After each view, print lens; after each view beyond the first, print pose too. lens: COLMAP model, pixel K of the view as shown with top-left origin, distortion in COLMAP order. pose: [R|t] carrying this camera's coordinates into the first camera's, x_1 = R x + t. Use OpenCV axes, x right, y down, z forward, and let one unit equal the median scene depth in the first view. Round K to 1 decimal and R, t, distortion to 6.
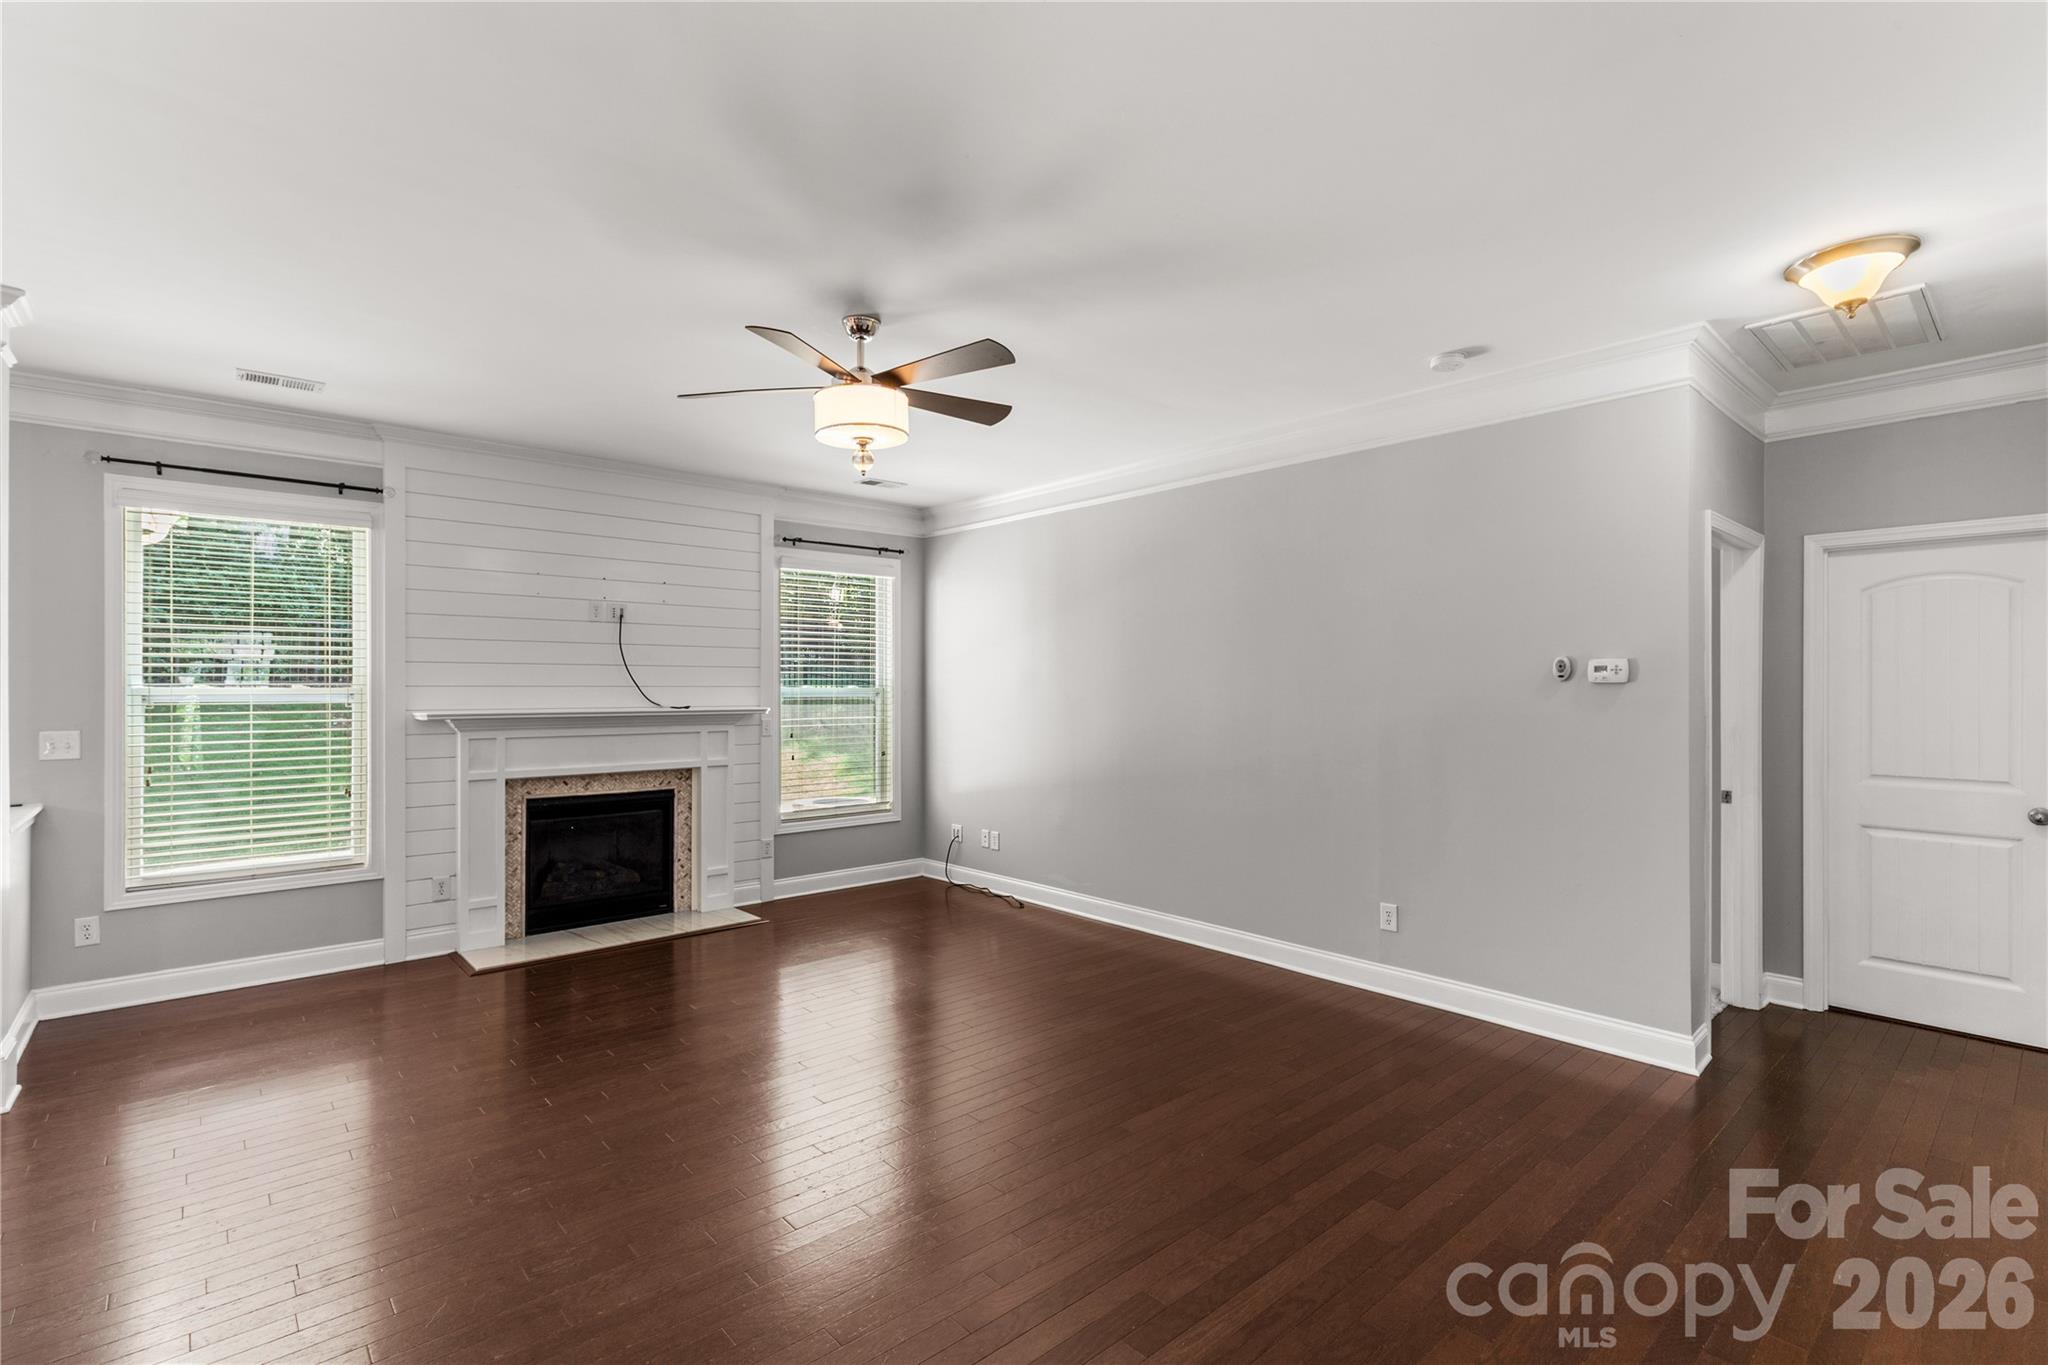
lens RADIAL K [[934.3, 0, 1016.7], [0, 934.3, 686.2], [0, 0, 1]] dist [0.000271, 0.000316]
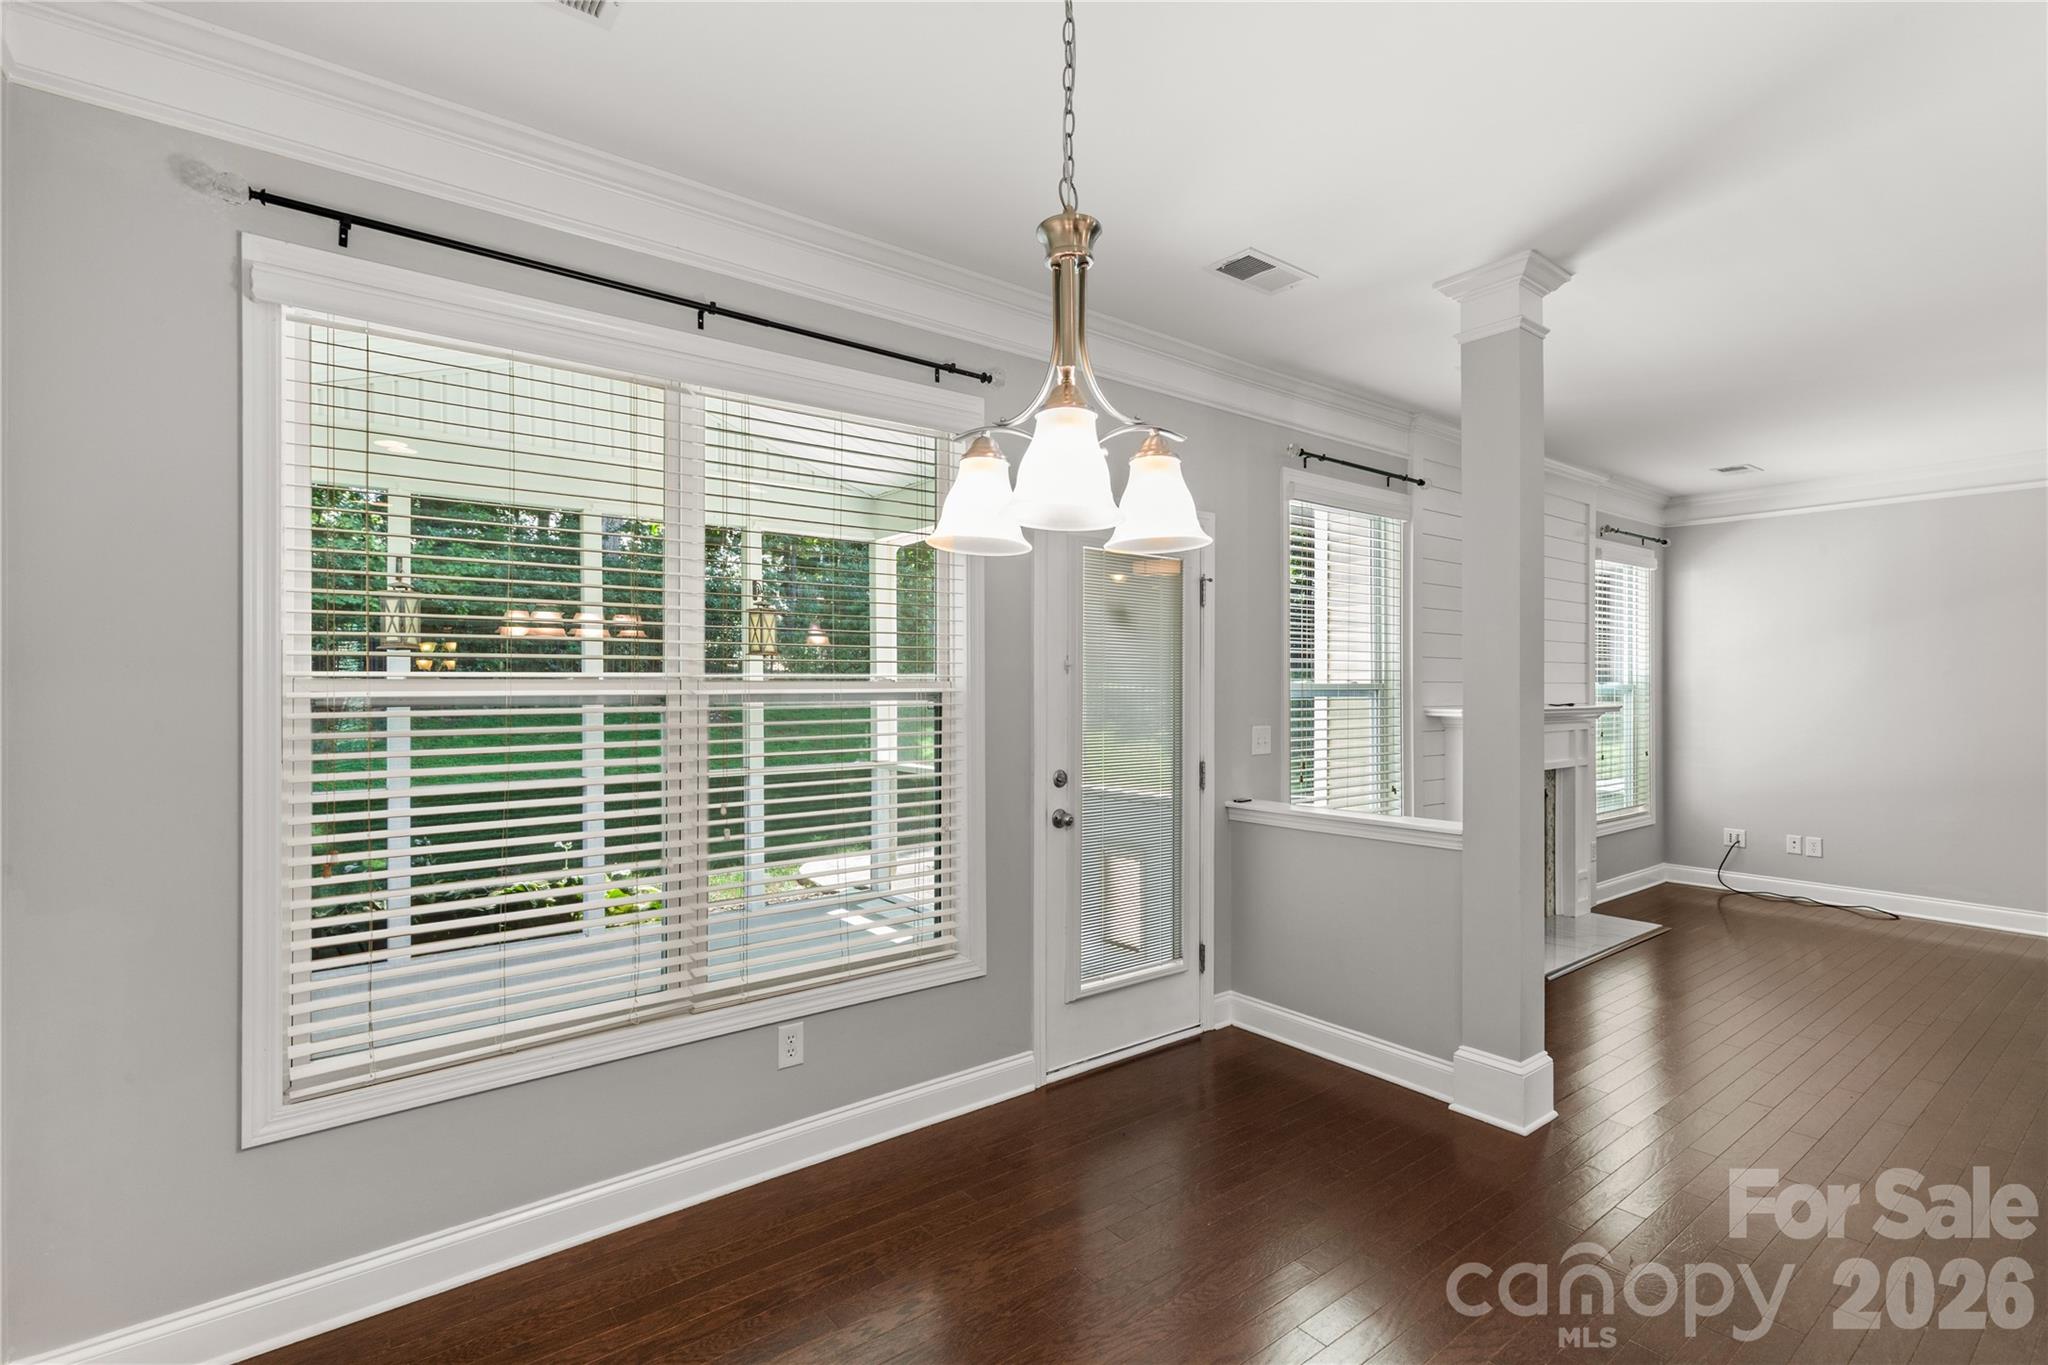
lens RADIAL K [[934.3, 0, 1018.3], [0, 934.3, 682.3], [0, 0, 1]] dist [0.000271, 0.000316]
pose [[0.996677, 0.002122, -0.081427, -0.975647], [-0.002263, 0.999996, -0.001635, 0.003028], [0.081423, 0.001814, 0.996678, -0.007099]]
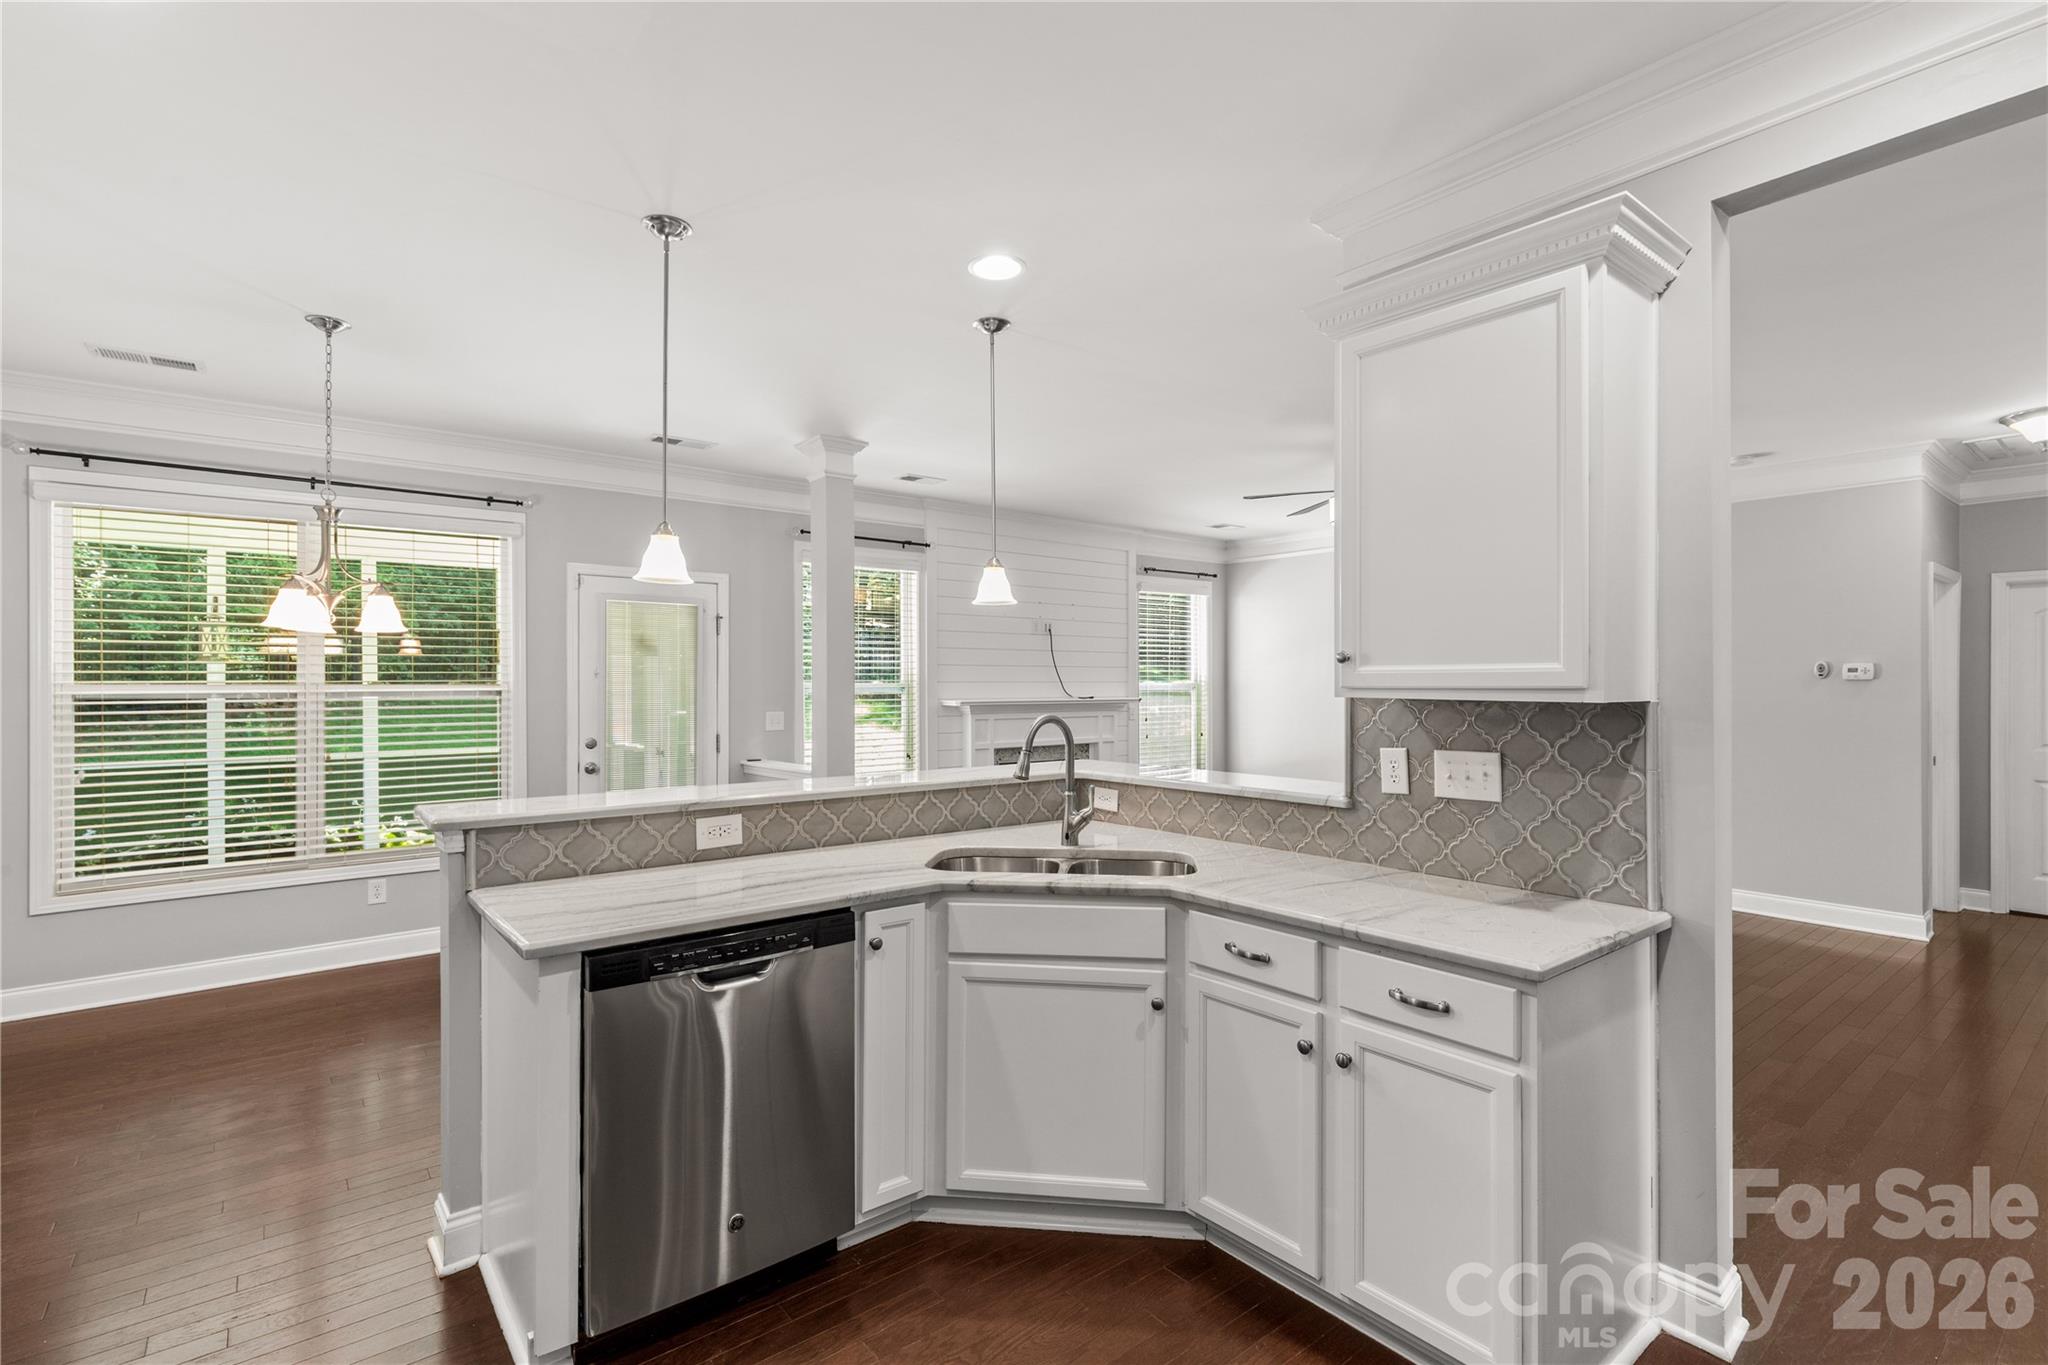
lens RADIAL K [[934.3, 0, 1020.7], [0, 934.3, 681.5], [0, 0, 1]] dist [0.000271, 0.000316]
pose [[0.998516, -0.000739, -0.054448, -0.441661], [0.000747, 1.000000, 0.000124, -0.001101], [0.054448, -0.000164, 0.998517, -0.395590]]
